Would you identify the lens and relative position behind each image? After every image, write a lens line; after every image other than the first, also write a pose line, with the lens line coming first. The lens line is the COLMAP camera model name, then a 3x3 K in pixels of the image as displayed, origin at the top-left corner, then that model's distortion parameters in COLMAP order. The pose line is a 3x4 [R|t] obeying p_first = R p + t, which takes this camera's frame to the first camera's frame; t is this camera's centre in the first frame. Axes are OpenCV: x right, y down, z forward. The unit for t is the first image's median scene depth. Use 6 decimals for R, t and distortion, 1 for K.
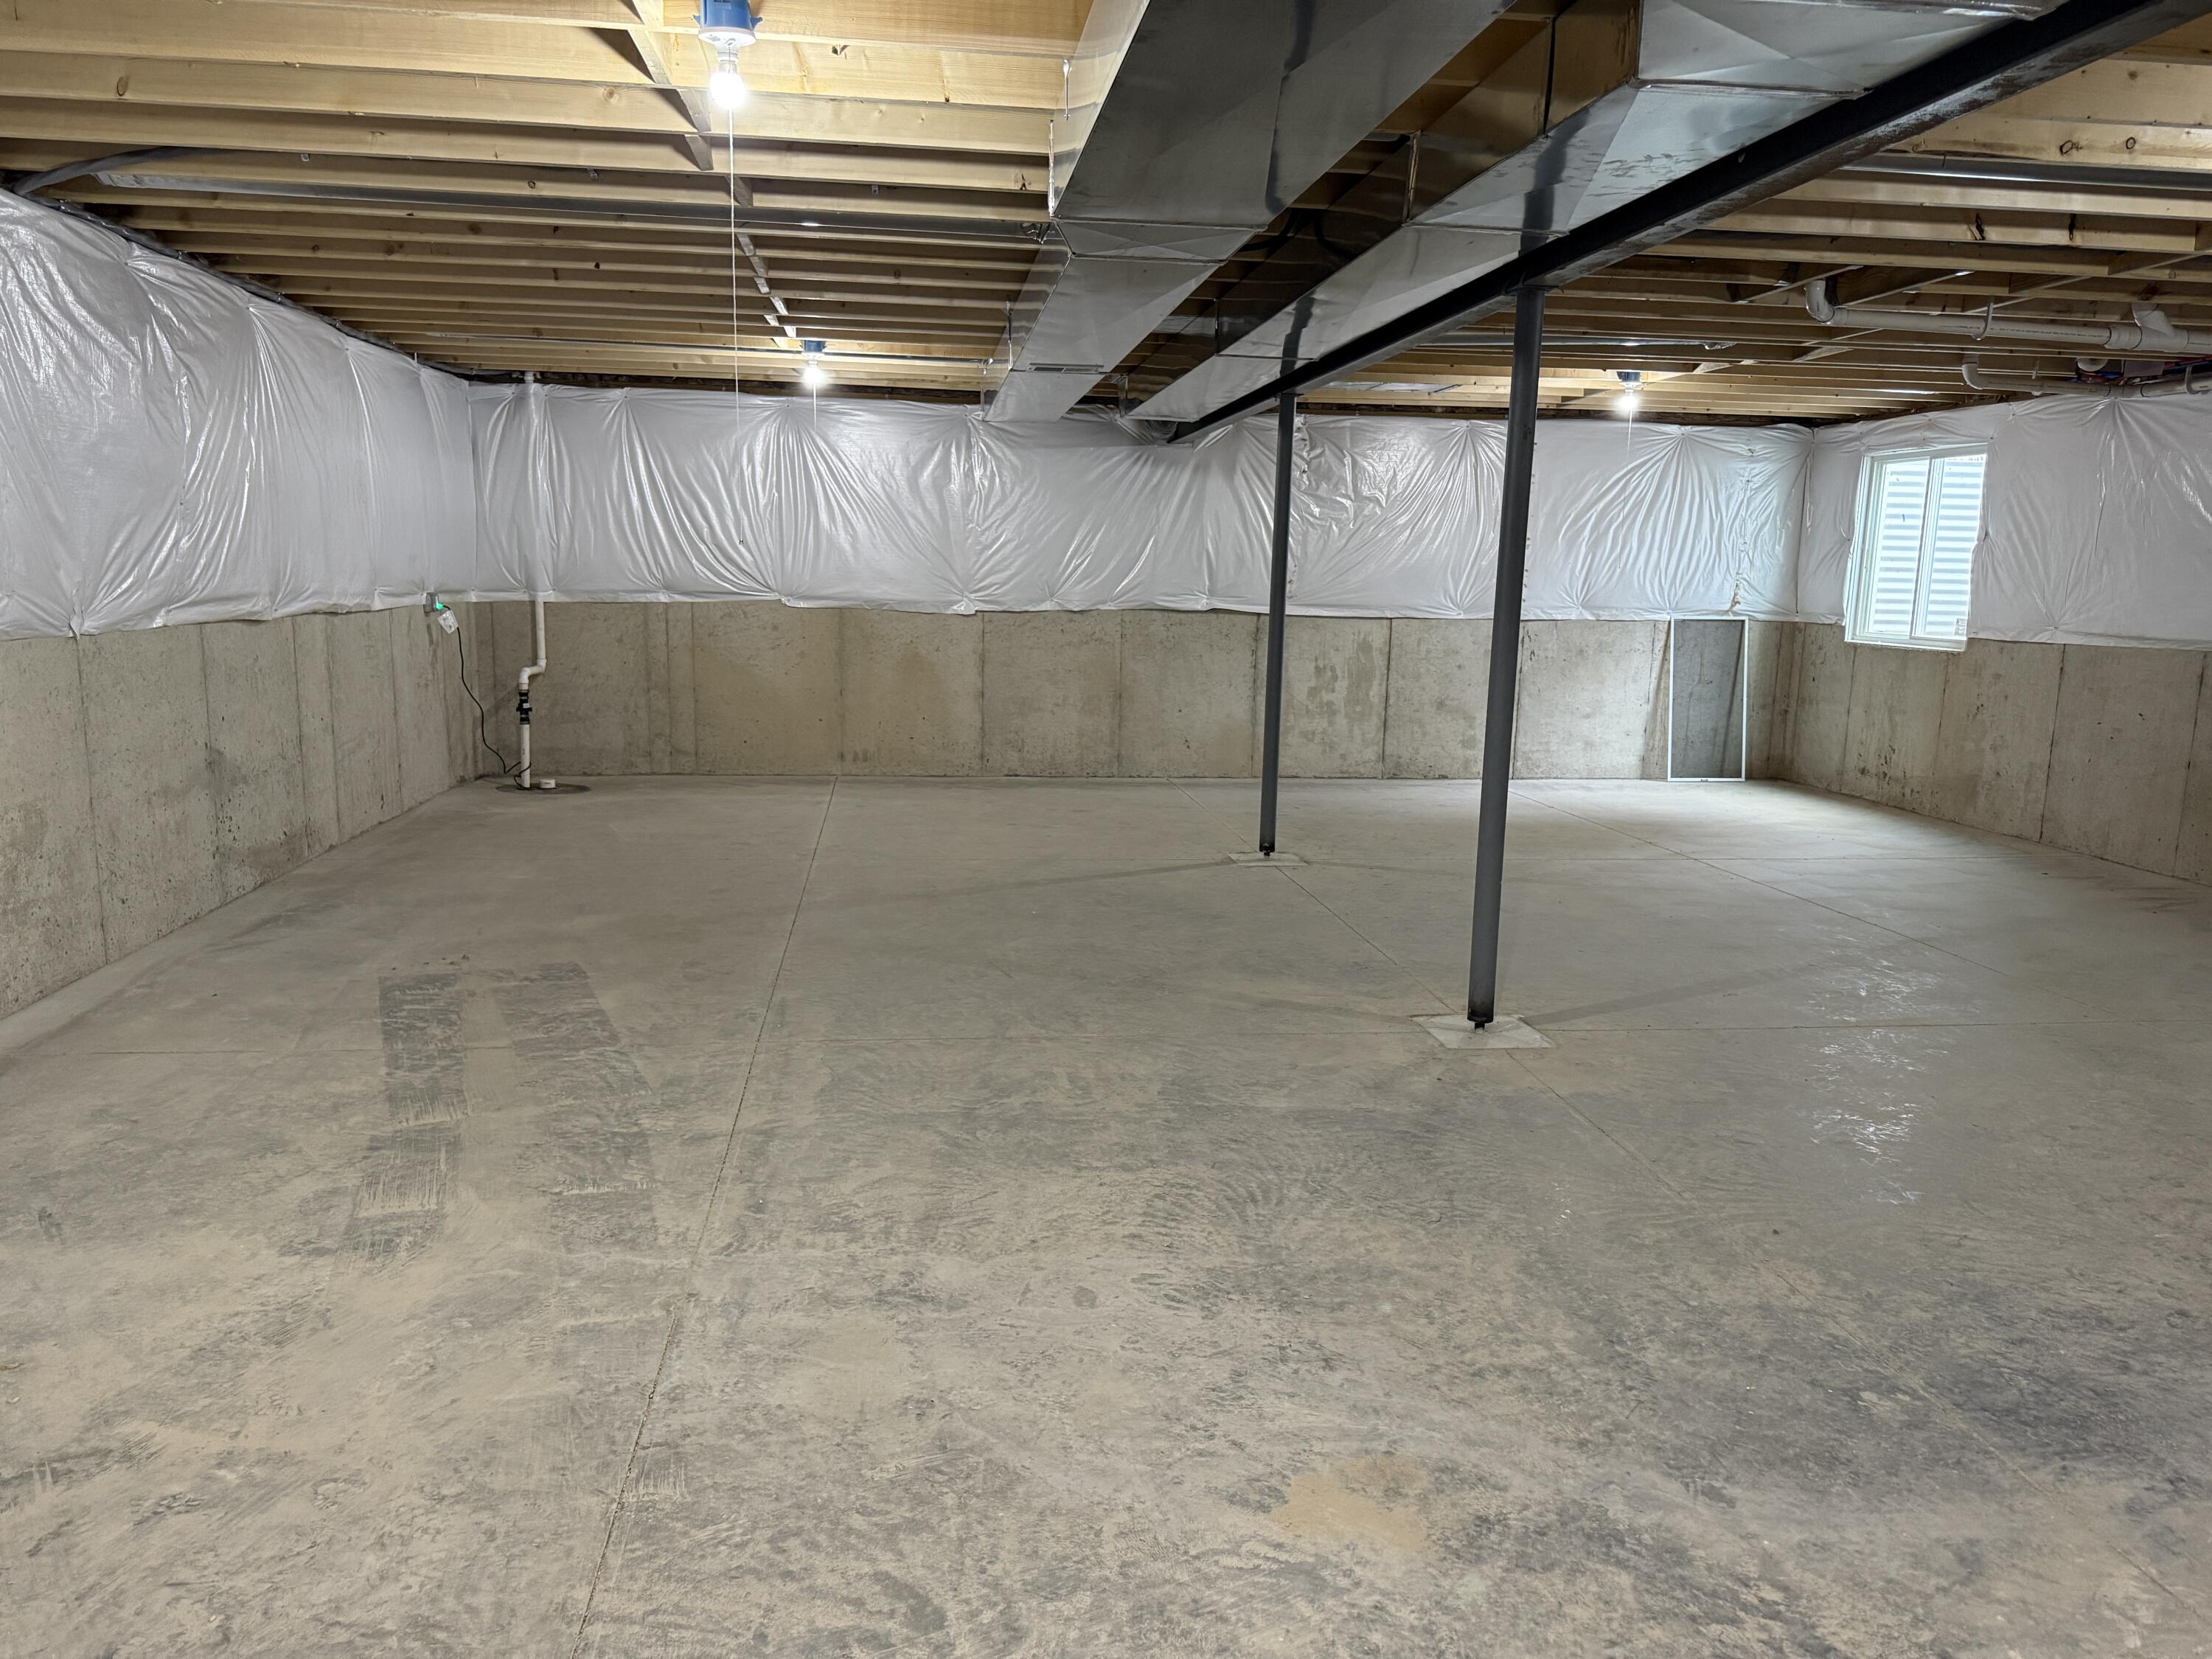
lens RADIAL K [[1553.0, 0, 1104.3], [0, 1553.0, 833.8], [0, 0, 1]] dist [0.043097, -0.054129]
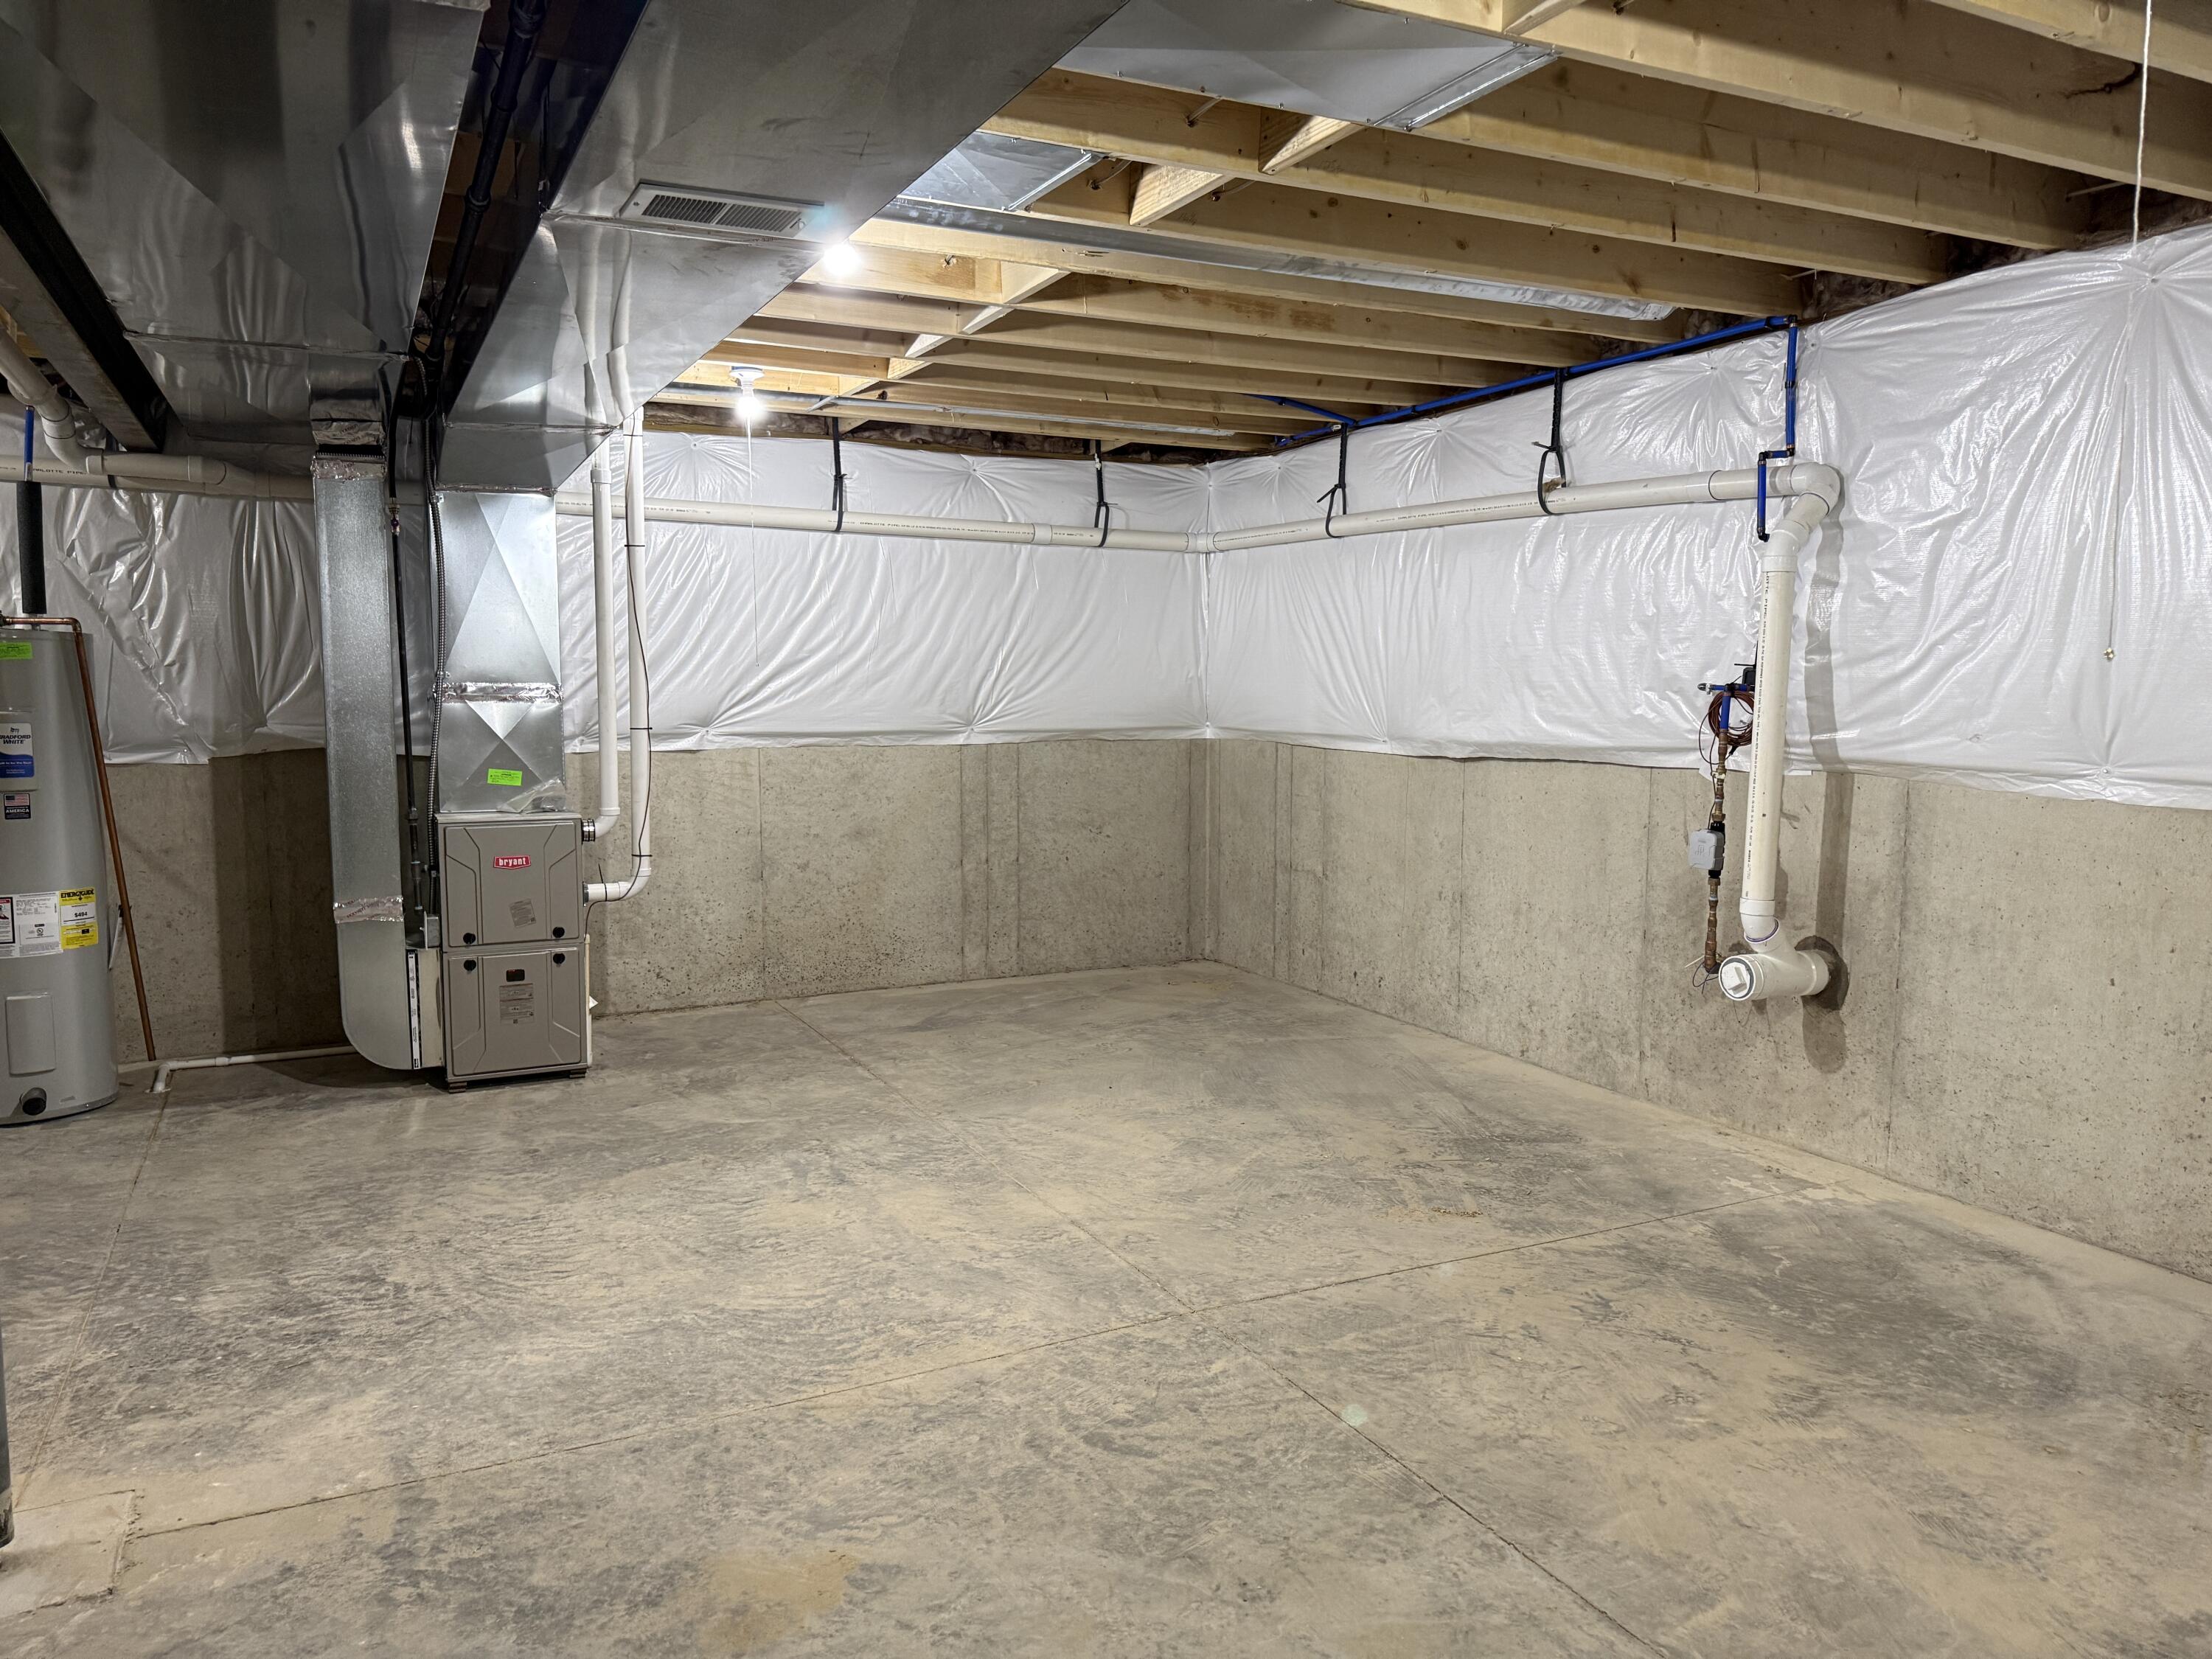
lens RADIAL K [[1553.0, 0, 1123.7], [0, 1553.0, 834.1], [0, 0, 1]] dist [0.043097, -0.054129]
pose [[-0.940077, 0.013202, -0.340707, 0.290194], [-0.077723, 0.964645, 0.251830, -0.324081], [0.331986, 0.263220, -0.905815, 1.869002]]
